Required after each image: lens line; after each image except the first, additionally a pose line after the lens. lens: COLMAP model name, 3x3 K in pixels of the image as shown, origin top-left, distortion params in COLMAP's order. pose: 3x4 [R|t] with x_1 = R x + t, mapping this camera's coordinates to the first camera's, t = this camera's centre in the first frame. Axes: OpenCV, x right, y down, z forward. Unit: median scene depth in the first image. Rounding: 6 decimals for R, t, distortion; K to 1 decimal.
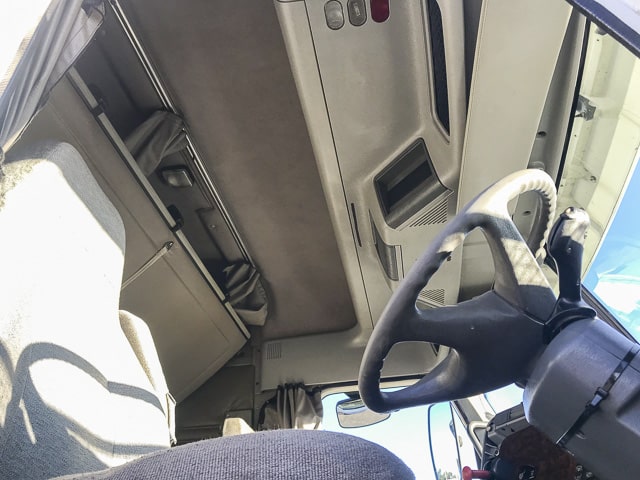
lens RADIAL K [[549.5, 0, 320.0], [0, 549.5, 240.0], [0, 0, 1]] dist [-0.019060, 0.010288]
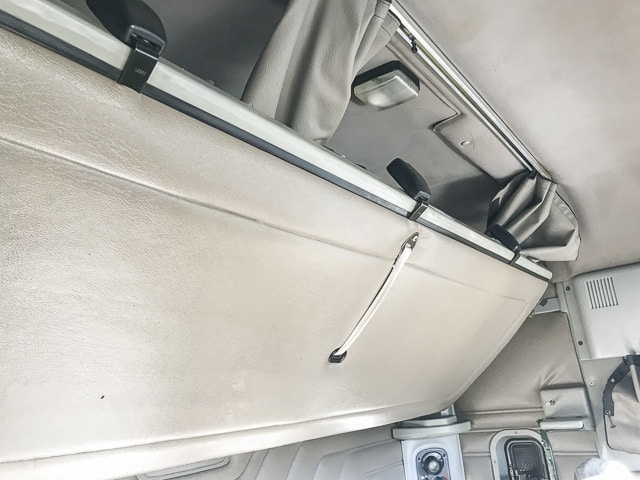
lens RADIAL K [[549.5, 0, 320.0], [0, 549.5, 240.0], [0, 0, 1]] dist [-0.019060, 0.010288]
pose [[0.900936, -0.190326, -0.389988, -0.123574], [0.310176, 0.910939, 0.271993, -0.116809], [0.303488, -0.366013, 0.879733, 0.426577]]
